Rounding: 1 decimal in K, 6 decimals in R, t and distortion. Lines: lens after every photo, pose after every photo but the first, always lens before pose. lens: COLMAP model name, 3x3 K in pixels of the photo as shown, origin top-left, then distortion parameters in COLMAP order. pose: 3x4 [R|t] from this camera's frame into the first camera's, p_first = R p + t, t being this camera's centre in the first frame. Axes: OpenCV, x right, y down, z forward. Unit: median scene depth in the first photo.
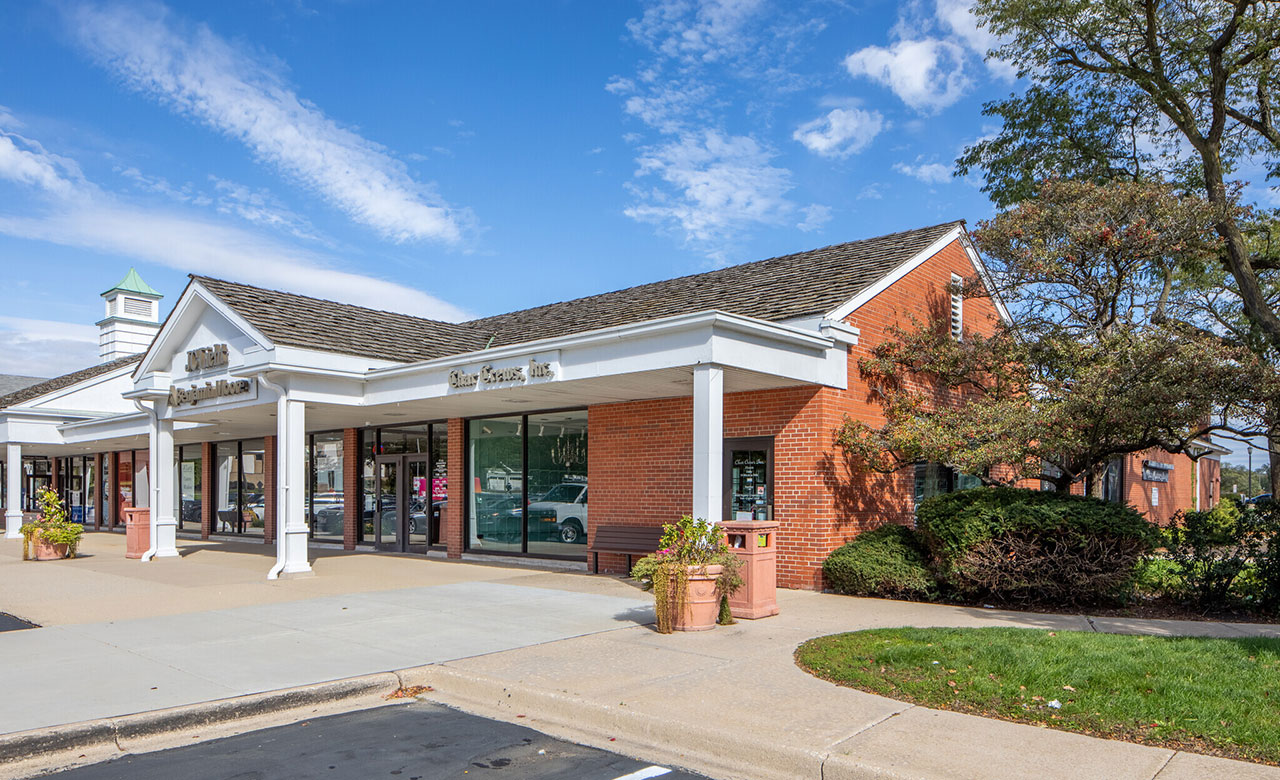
lens RADIAL K [[866.7, 0, 637.6], [0, 866.7, 493.0], [0, 0, 1]] dist [-0.002899, -0.000482]
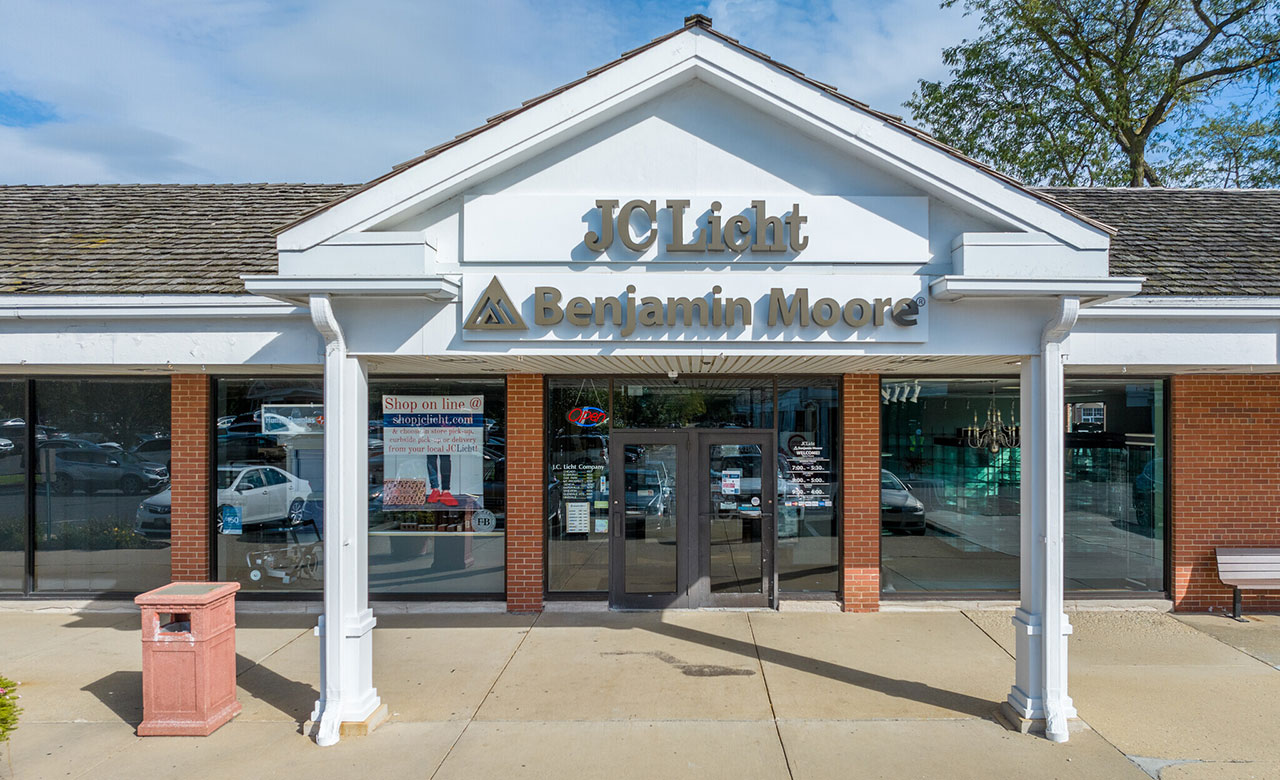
lens RADIAL K [[917.3, 0, 693.2], [0, 917.3, 415.9], [0, 0, 1]] dist [-0.016484, -0.004160]
pose [[0.745885, -0.003486, 0.666066, -0.978387], [-0.000231, 0.999985, 0.005493, -0.083475], [-0.666075, -0.004251, 0.745873, 0.830267]]
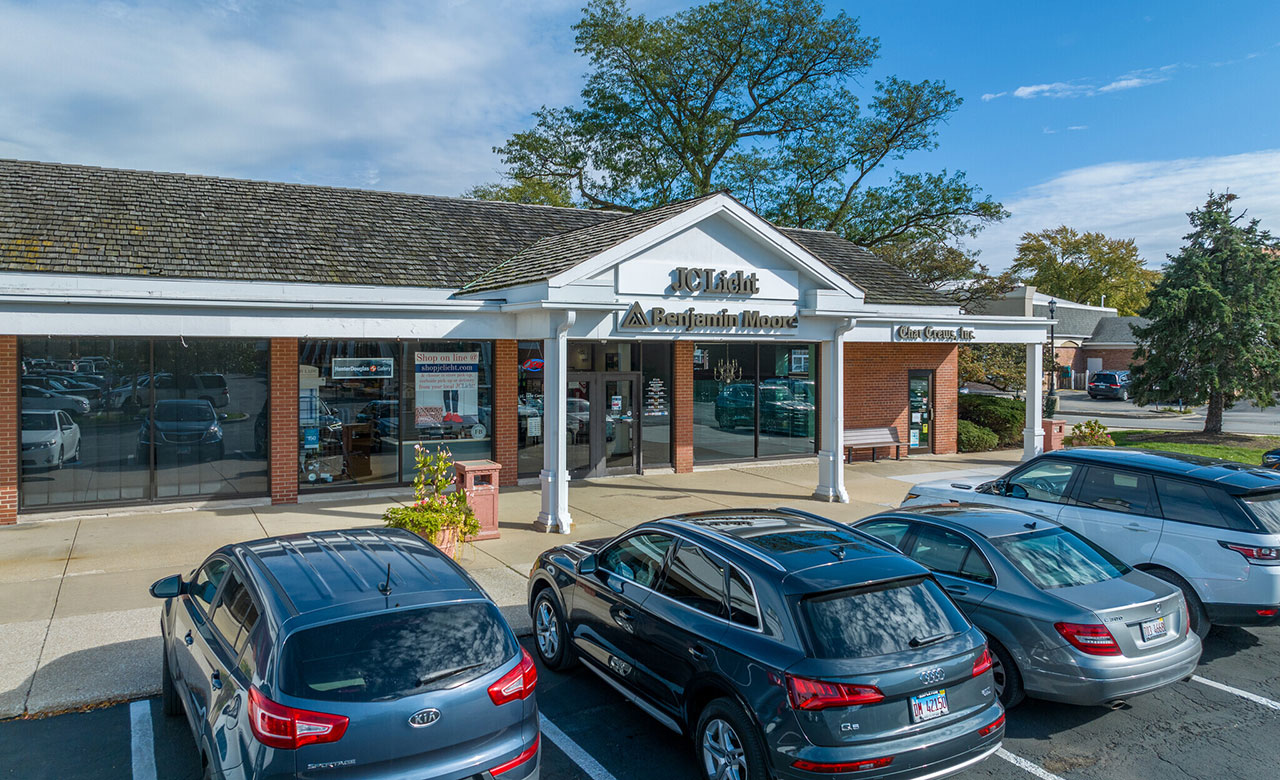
lens RADIAL K [[889.3, 0, 607.7], [0, 889.3, 364.1], [0, 0, 1]] dist [0.004575, 0.000563]
pose [[0.356020, -0.016493, 0.934333, -1.738229], [-0.003281, 0.999816, 0.018900, -0.106238], [-0.934472, -0.009795, 0.355901, 0.954825]]
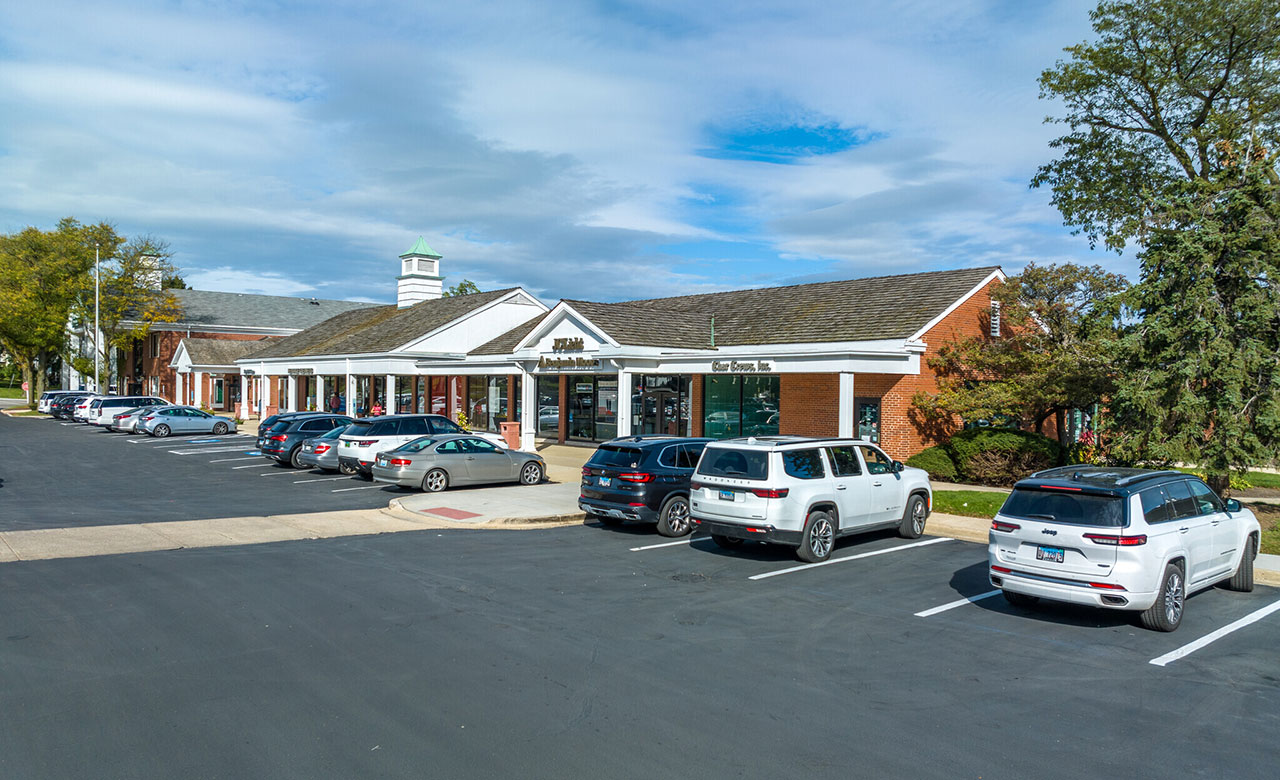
lens RADIAL K [[878.4, 0, 654.9], [0, 878.4, 401.4], [0, 0, 1]] dist [-0.001044, 0.001205]
pose [[0.991049, 0.013169, -0.132846, -0.083893], [-0.010831, 0.999774, 0.018310, -0.086135], [0.133057, -0.016707, 0.990968, -1.009495]]
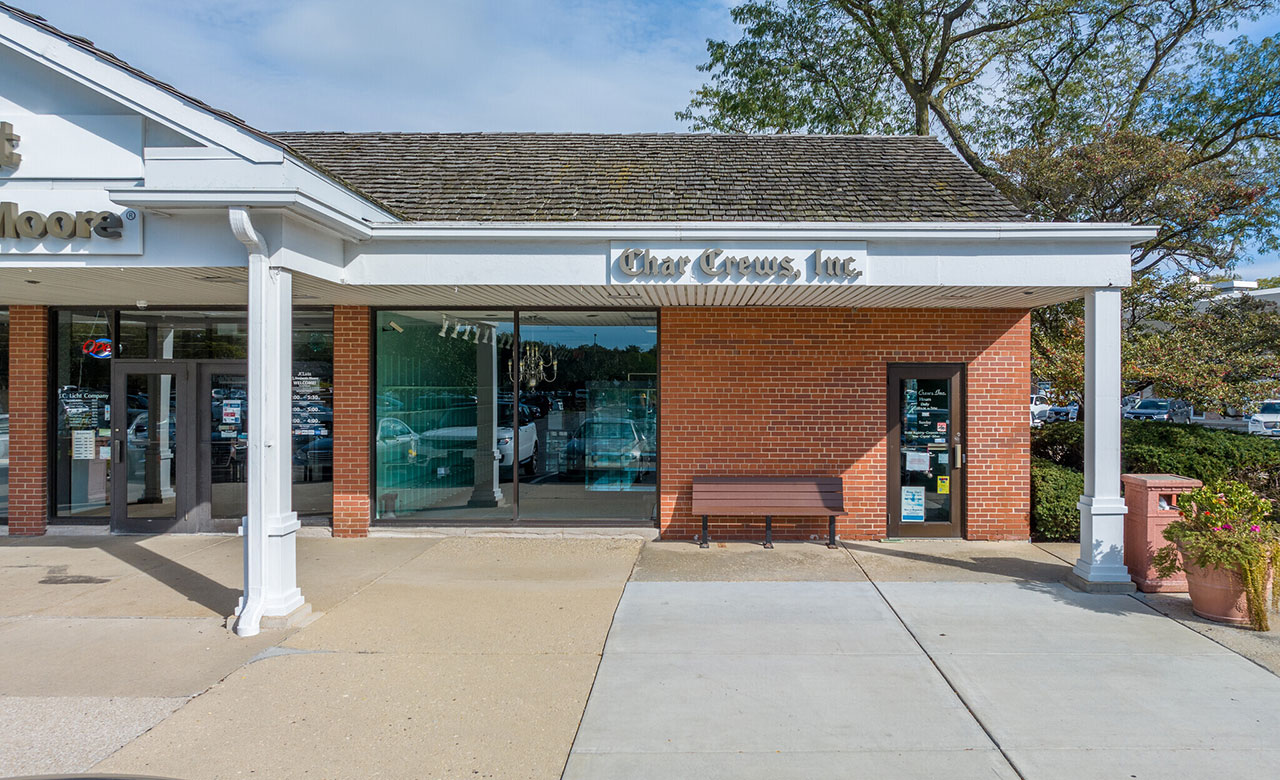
lens RADIAL K [[908.4, 0, 688.9], [0, 908.4, 385.4], [0, 0, 1]] dist [-0.009135, -0.002265]
pose [[0.752060, -0.000910, 0.659095, -0.621641], [-0.002438, 0.999988, 0.004163, -0.046039], [-0.659091, -0.004737, 0.752049, 0.494928]]
